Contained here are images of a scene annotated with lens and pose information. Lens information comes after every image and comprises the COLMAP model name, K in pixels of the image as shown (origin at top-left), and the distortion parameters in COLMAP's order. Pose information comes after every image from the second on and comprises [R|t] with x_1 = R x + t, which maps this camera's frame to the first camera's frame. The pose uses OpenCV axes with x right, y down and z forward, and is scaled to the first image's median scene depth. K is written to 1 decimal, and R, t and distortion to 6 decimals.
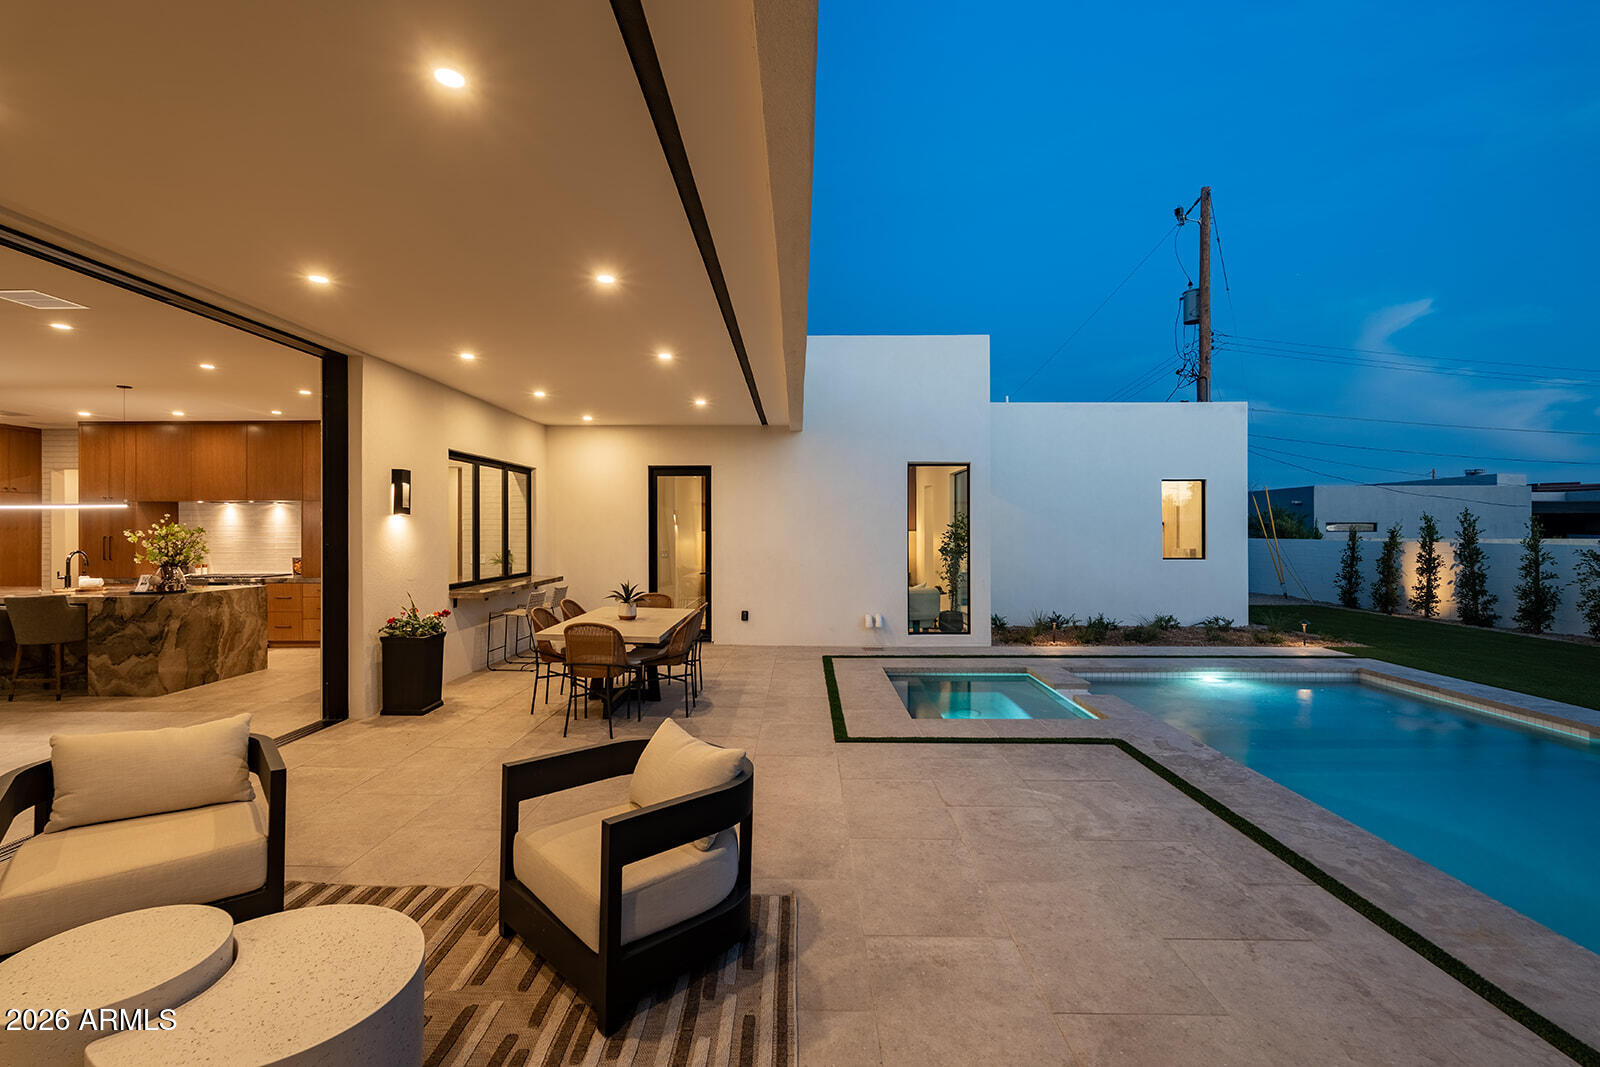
lens RADIAL K [[710.2, 0, 800.0], [0, 710.2, 533.5], [0, 0, 1]] dist [-0.003307, 0.000062]
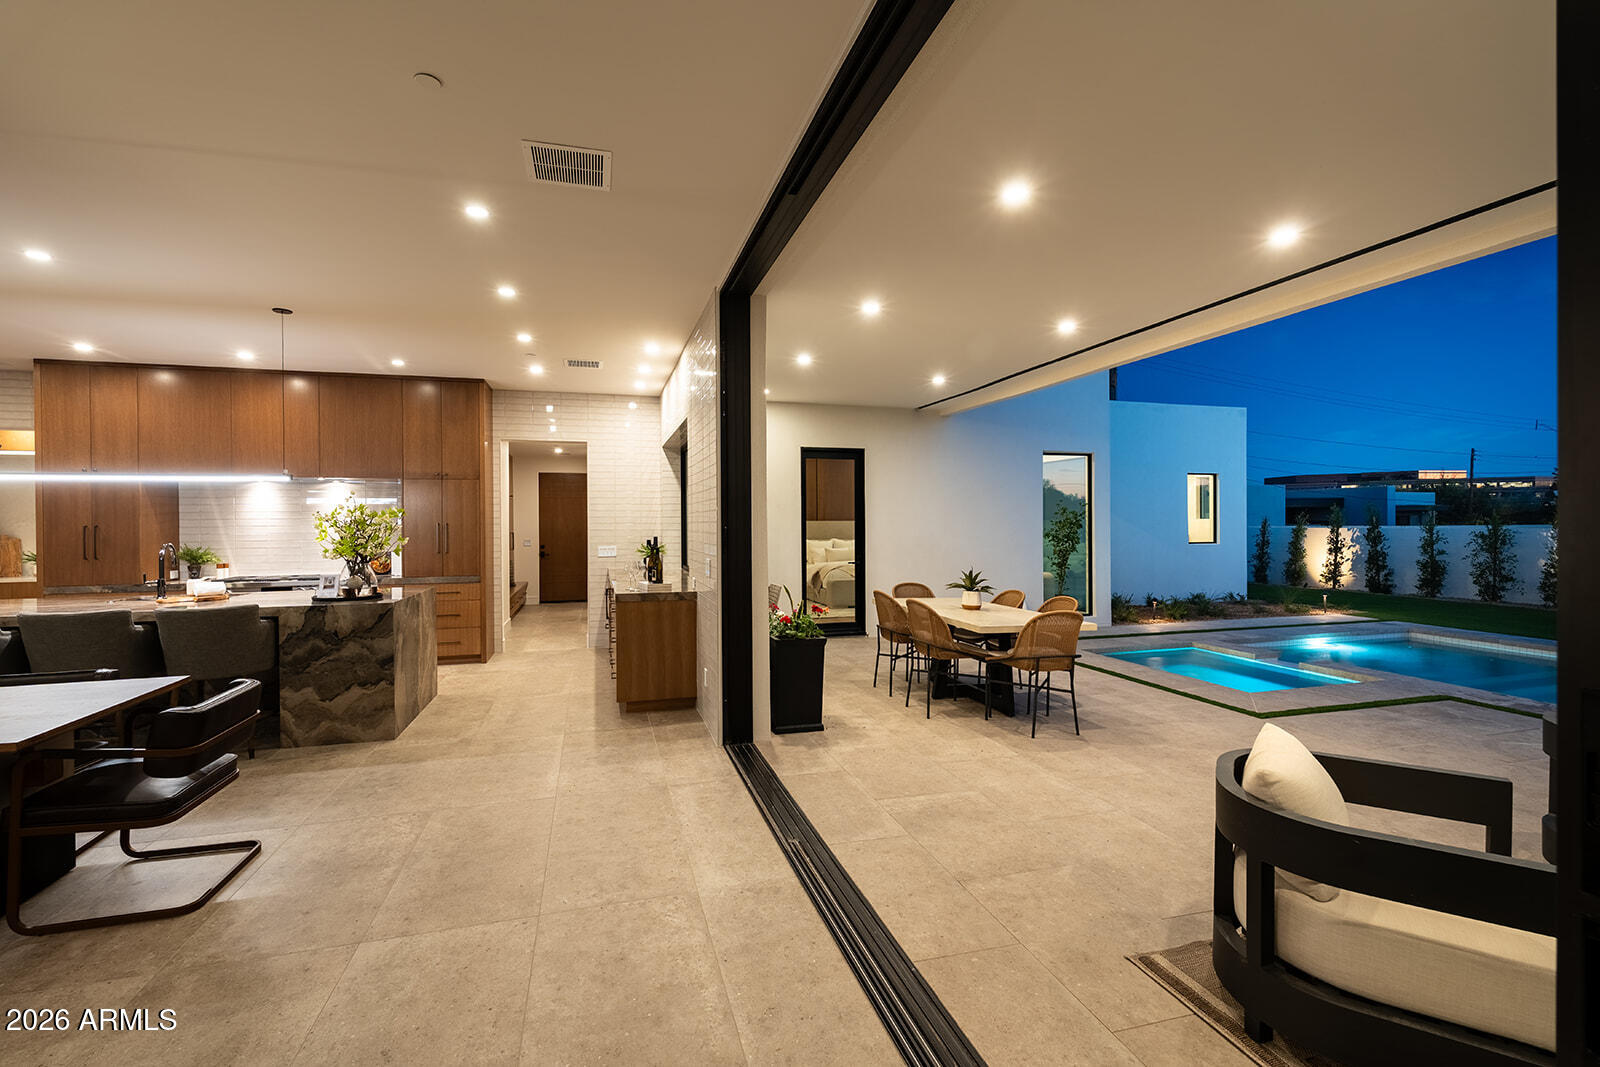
lens RADIAL K [[703.7, 0, 805.9], [0, 703.7, 530.4], [0, 0, 1]] dist [-0.001939, -0.000299]
pose [[0.956987, -0.006083, 0.290066, -0.702413], [0.005003, 0.999978, 0.004464, 0.013388], [-0.290087, -0.002821, 0.956996, 0.181554]]
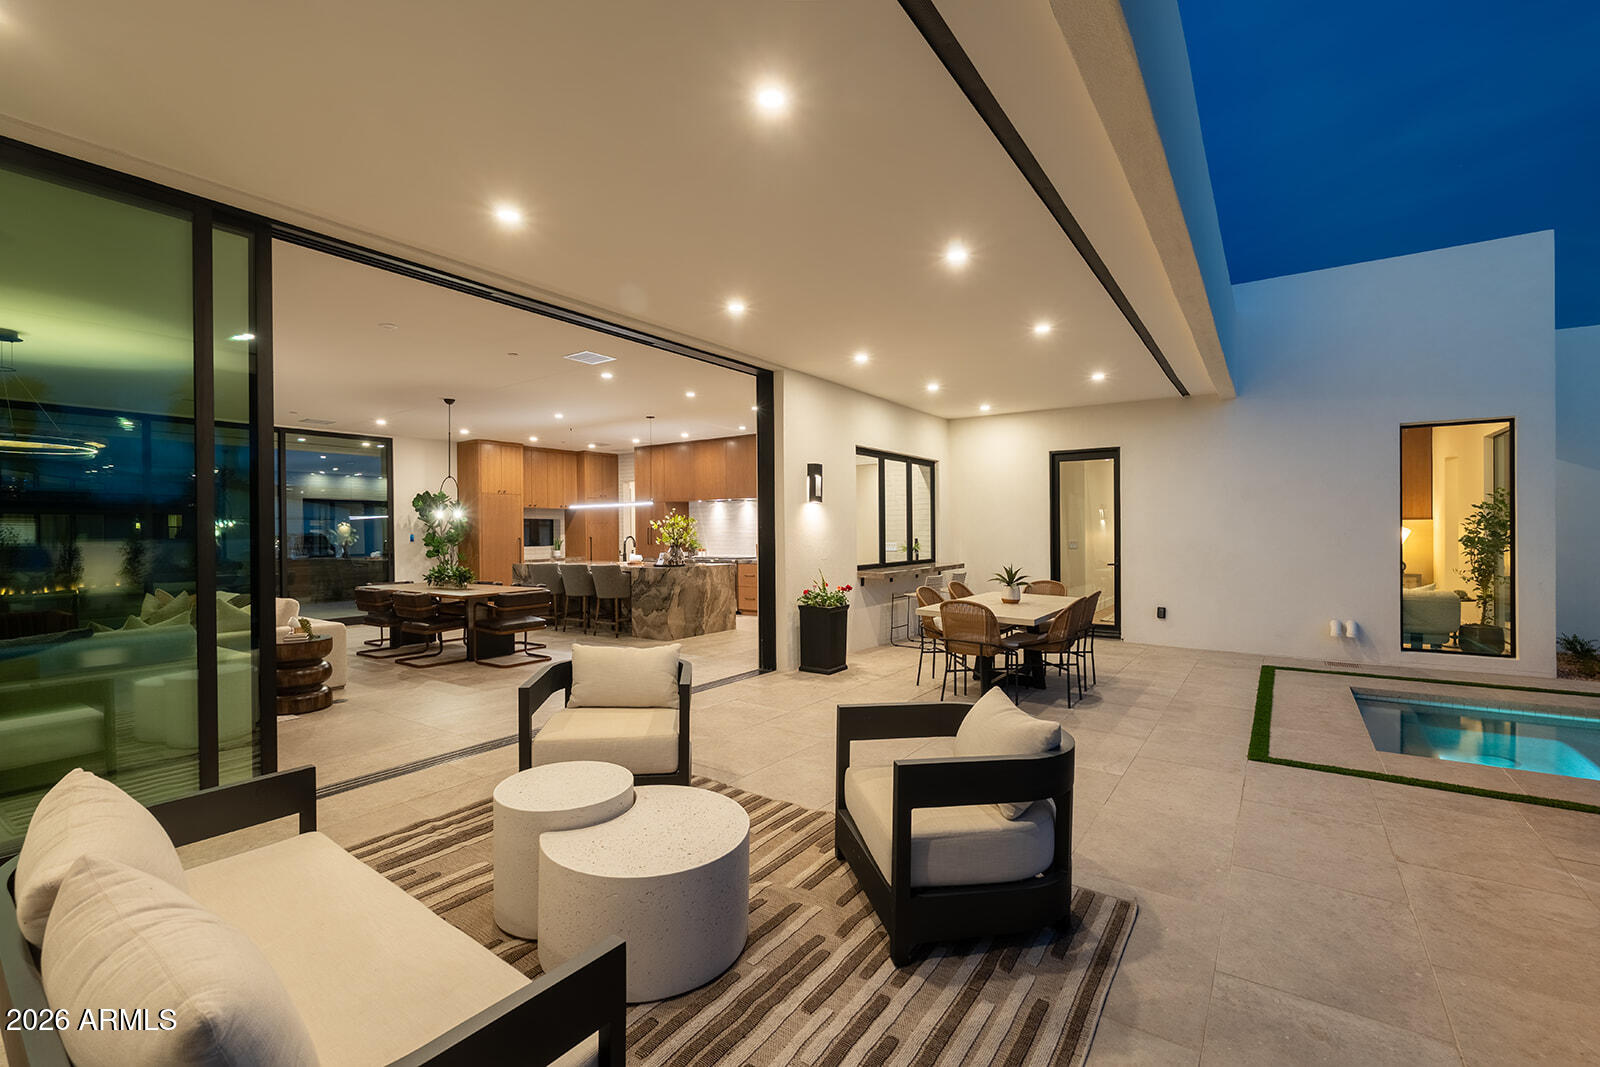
lens RADIAL K [[703.4, 0, 794.9], [0, 703.4, 538.8], [0, 0, 1]] dist [-0.003839, -0.000404]
pose [[0.824677, 0.001763, -0.565602, 0.062697], [0.002778, 0.999970, 0.007168, 0.023230], [0.565598, -0.007483, 0.824647, 0.021271]]
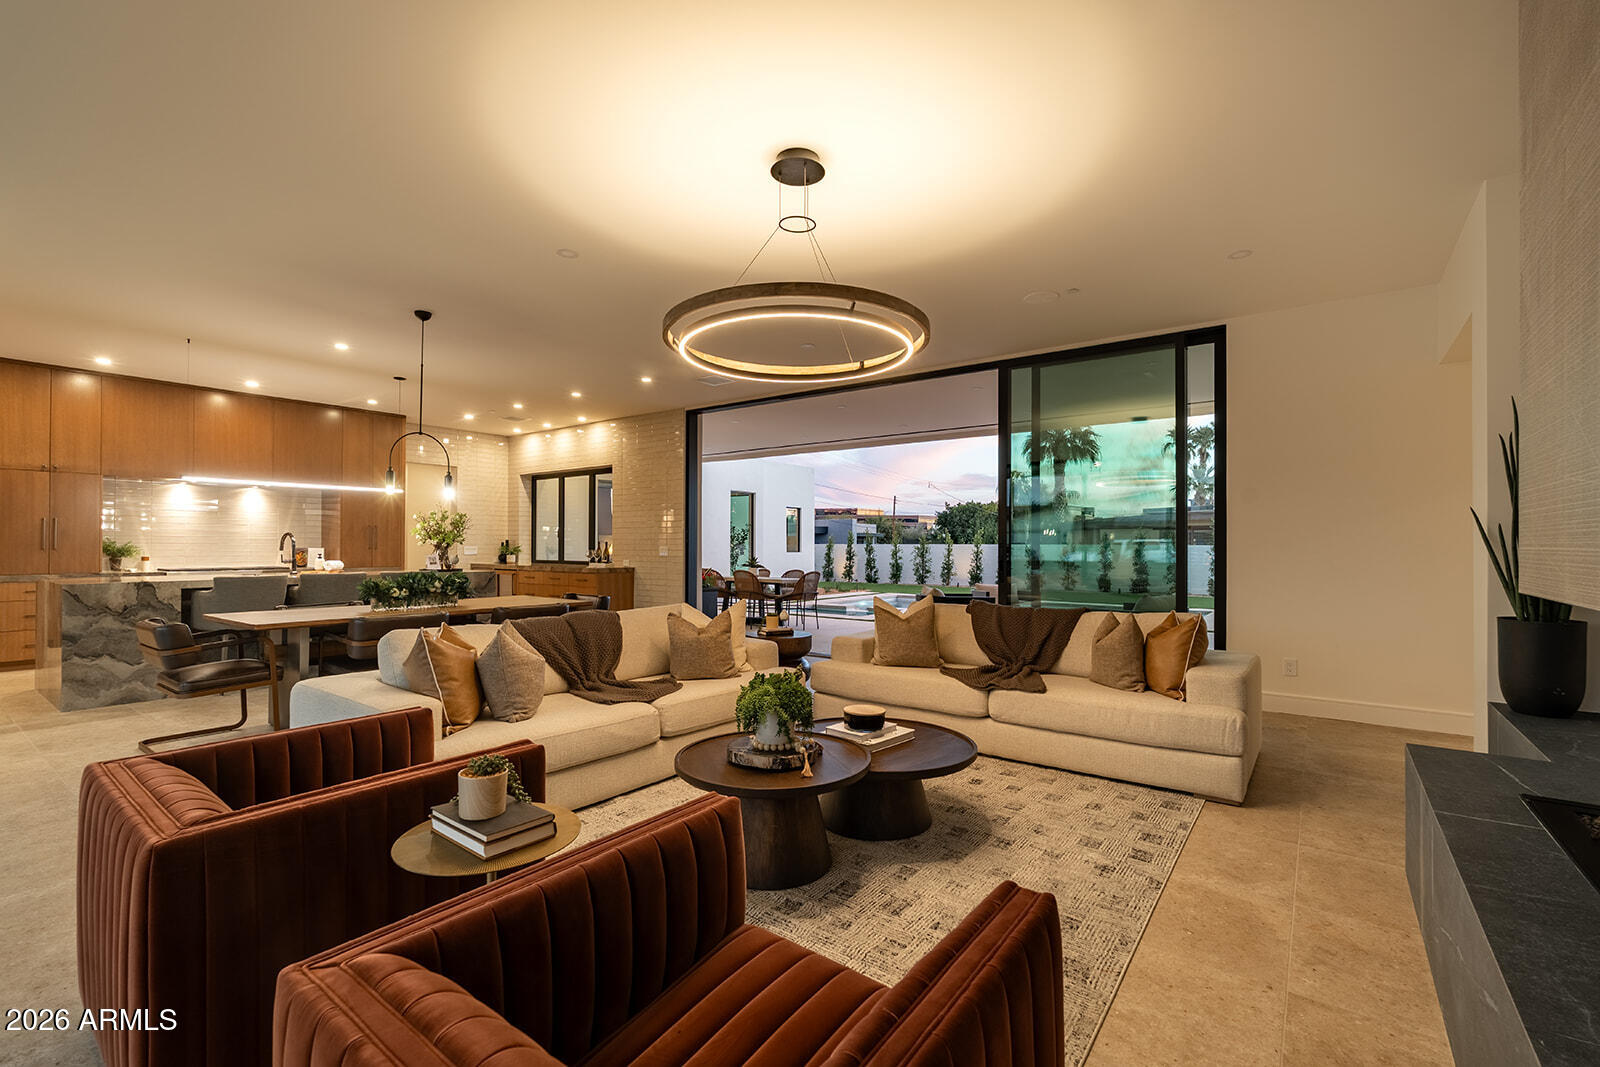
lens RADIAL K [[688.5, 0, 799.0], [0, 688.5, 544.0], [0, 0, 1]] dist [0.000246, -0.000019]
pose [[0.596741, 0.006534, 0.802408, -1.520614], [-0.002073, 0.999976, -0.006601, 0.048902], [-0.802432, 0.002276, 0.596740, -0.103830]]
